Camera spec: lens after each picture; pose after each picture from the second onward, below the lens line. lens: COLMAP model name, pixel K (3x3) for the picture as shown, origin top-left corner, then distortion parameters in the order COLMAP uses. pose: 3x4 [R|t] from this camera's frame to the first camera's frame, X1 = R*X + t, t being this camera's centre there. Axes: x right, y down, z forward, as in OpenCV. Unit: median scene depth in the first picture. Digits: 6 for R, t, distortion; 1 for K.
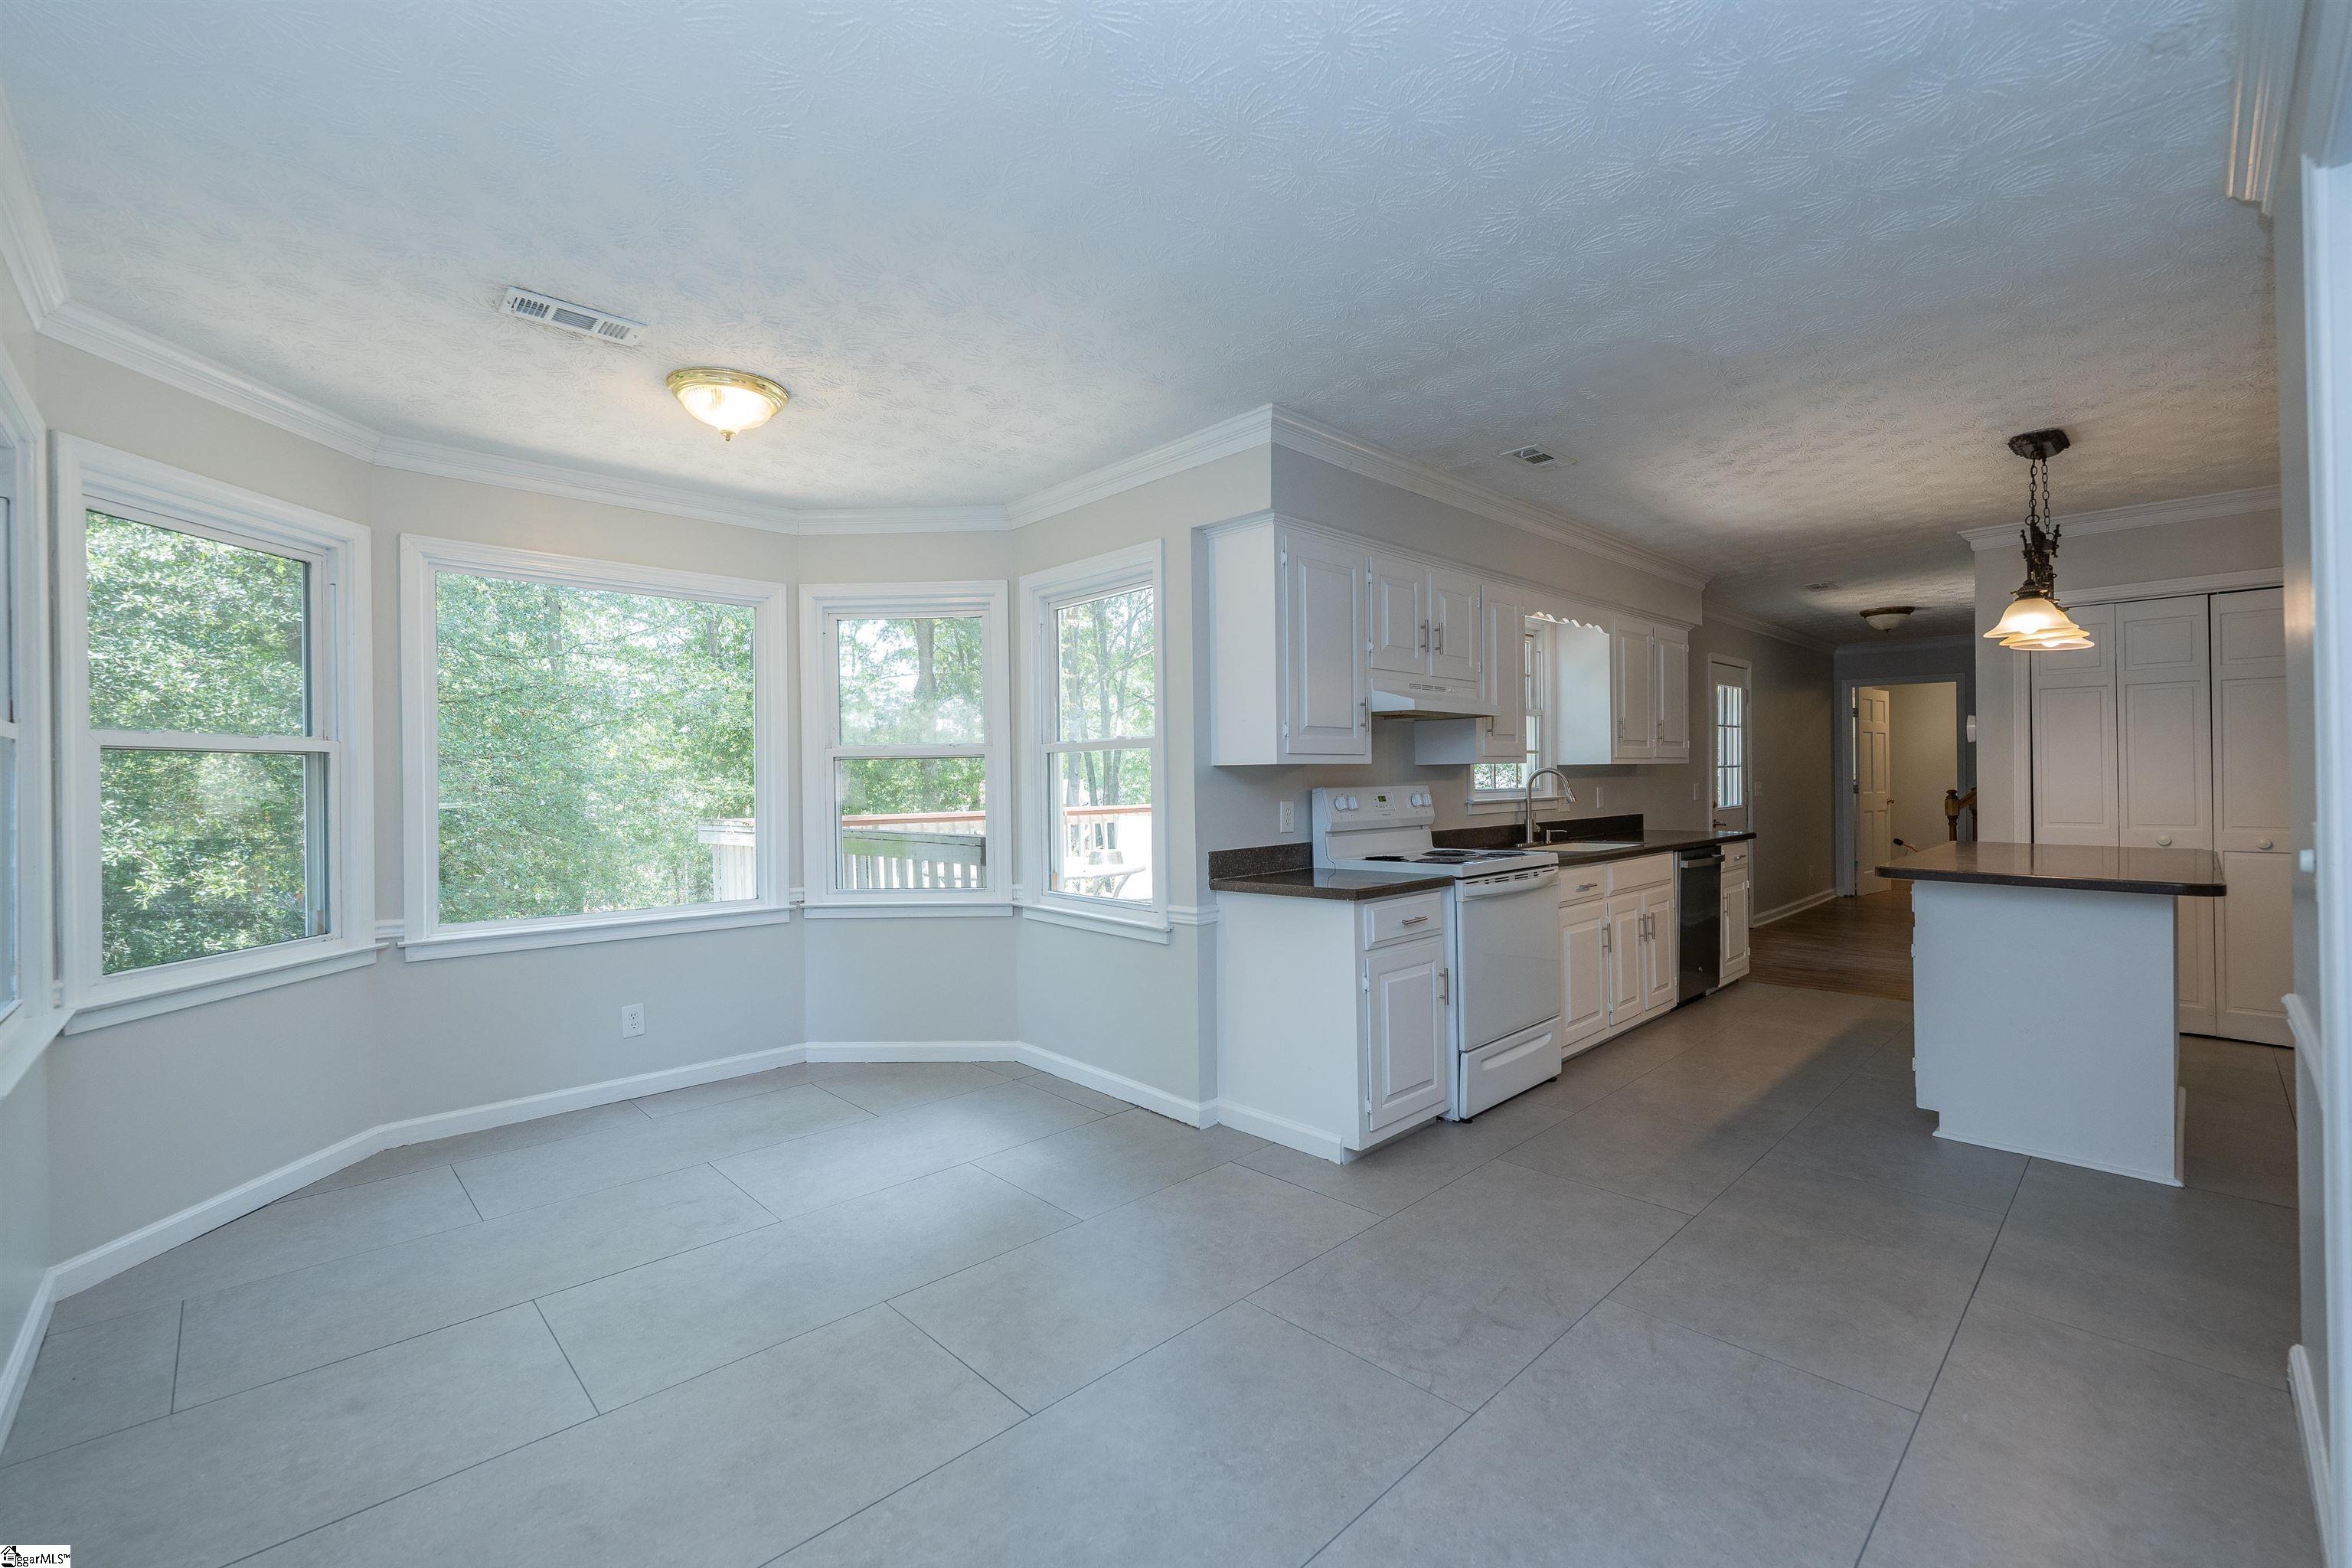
lens RADIAL K [[987.6, 0, 1167.6], [0, 987.6, 782.6], [0, 0, 1]] dist [0.000254, -0.000159]
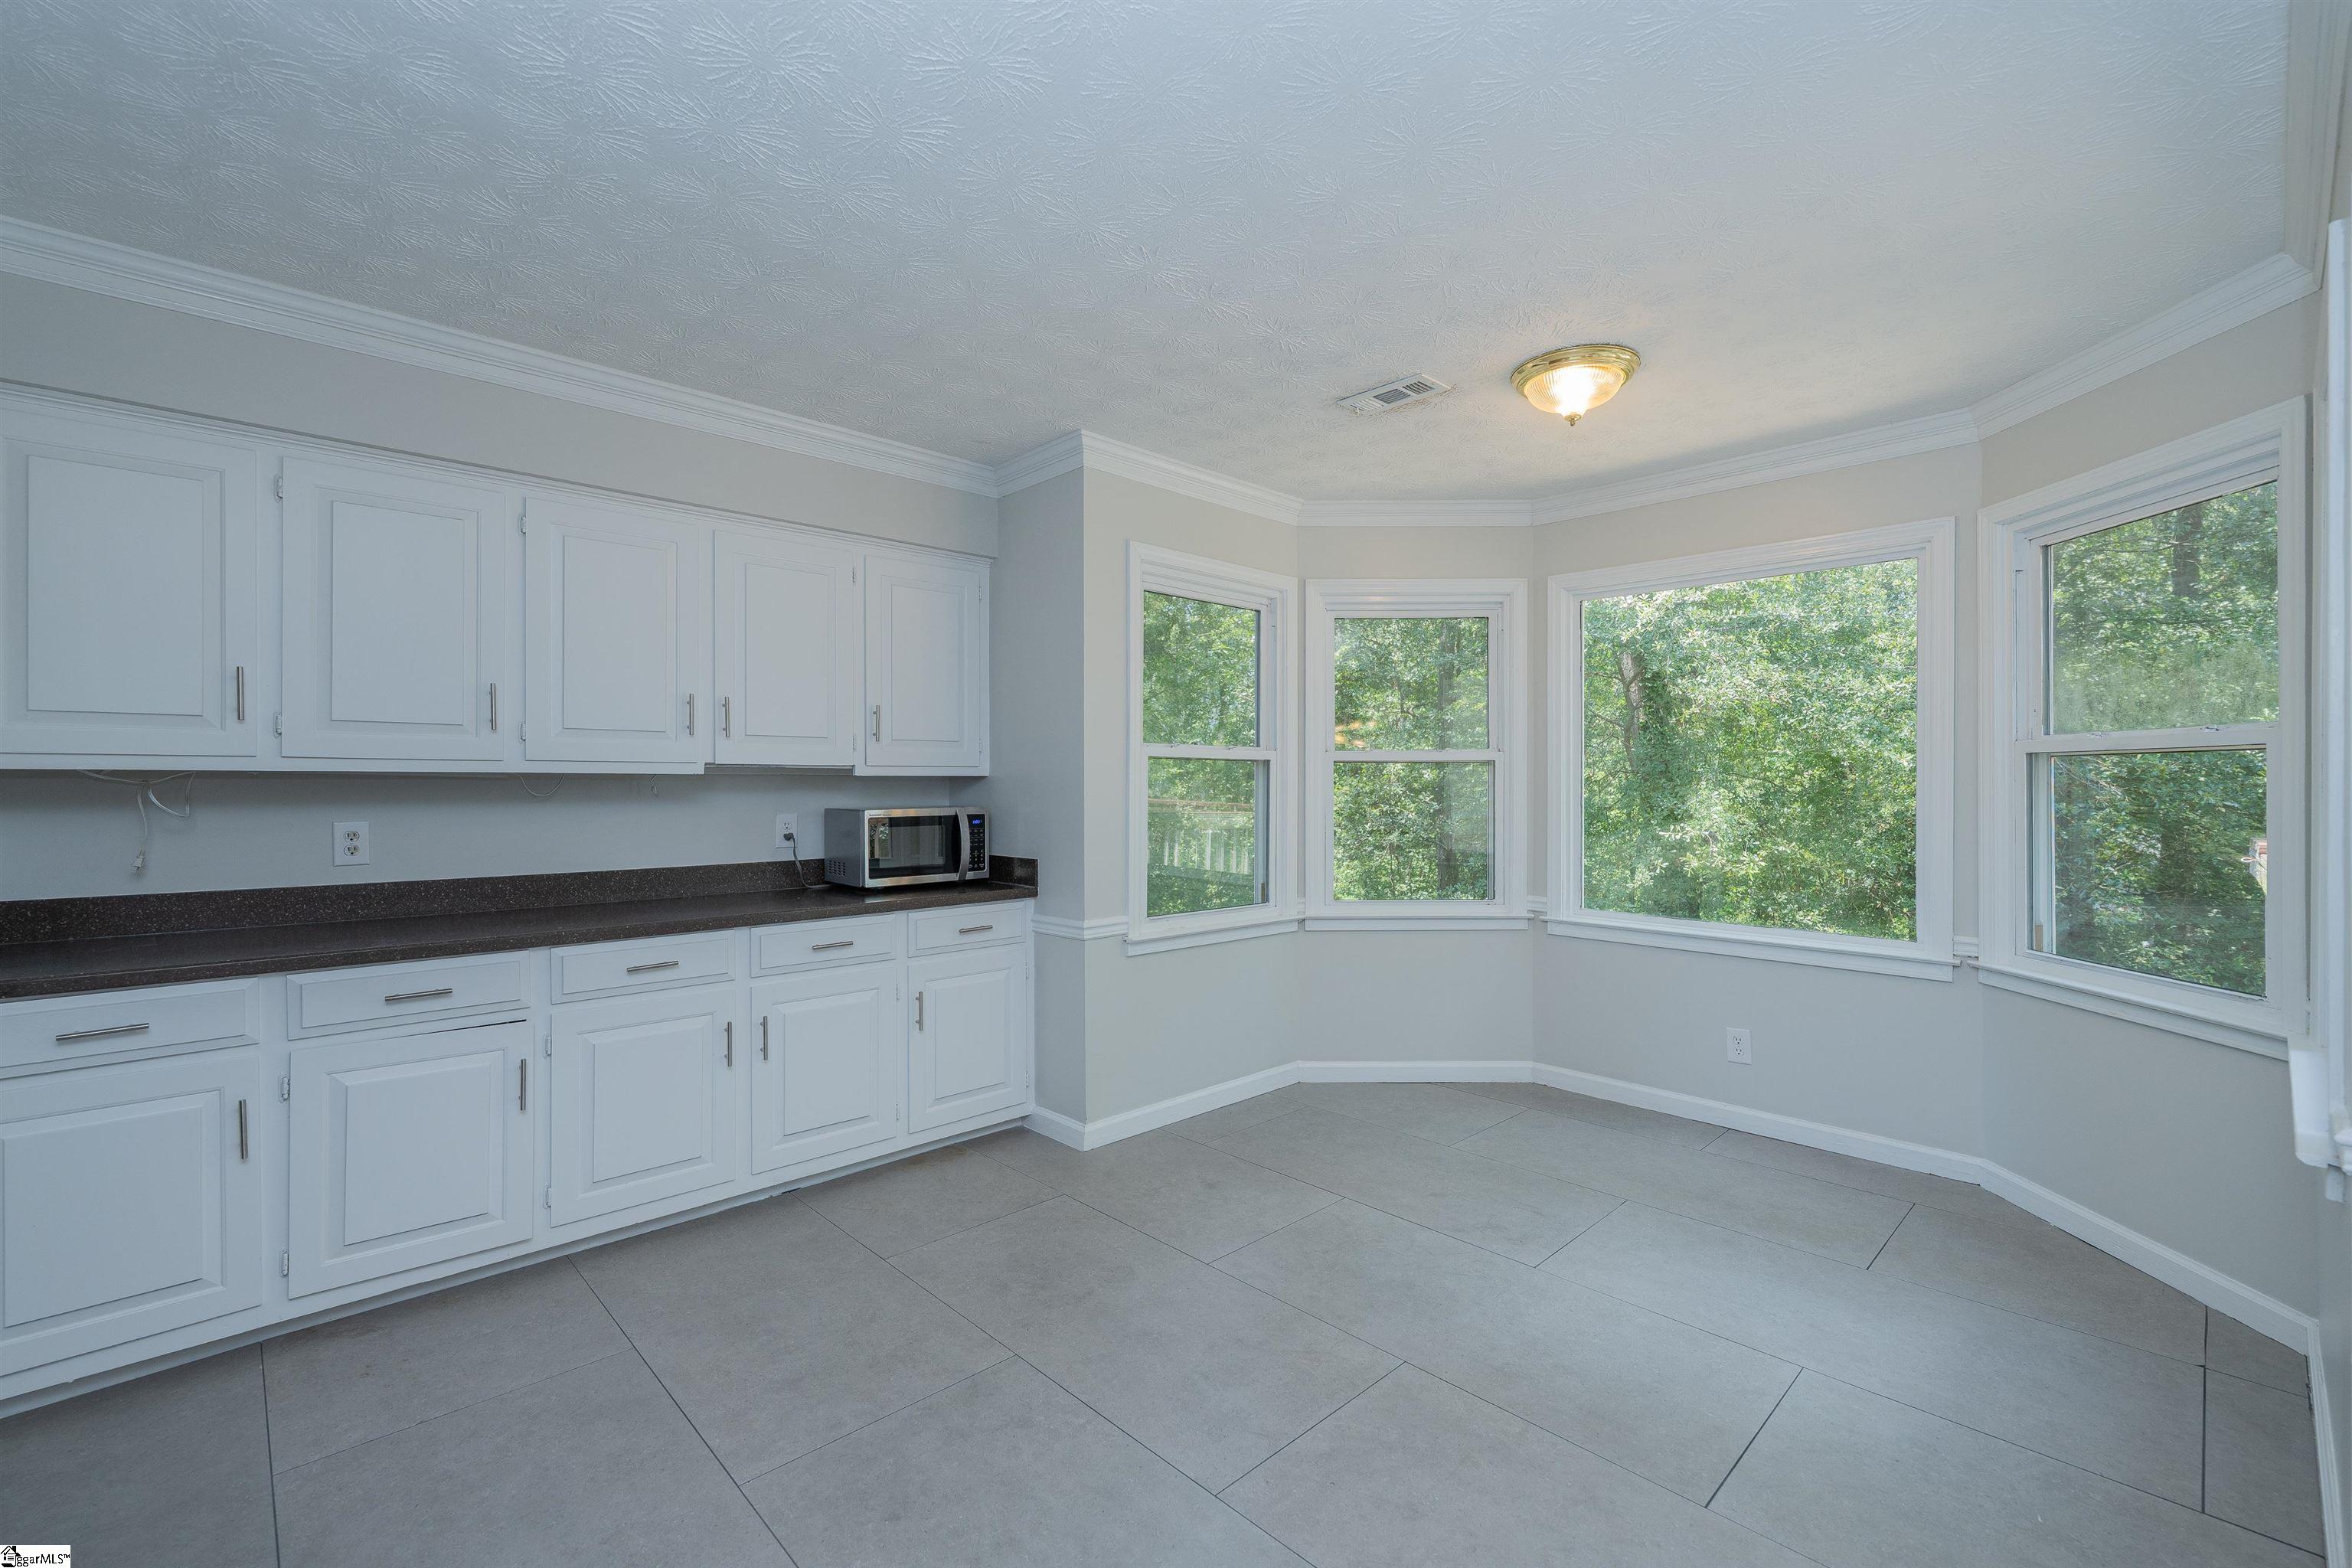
lens RADIAL K [[987.6, 0, 1167.6], [0, 987.6, 782.6], [0, 0, 1]] dist [0.000254, -0.000159]
pose [[0.002352, 0.010861, -0.999938, 0.409707], [-0.004134, 0.999933, 0.010851, -0.012323], [0.999989, 0.004109, 0.002397, 0.512536]]
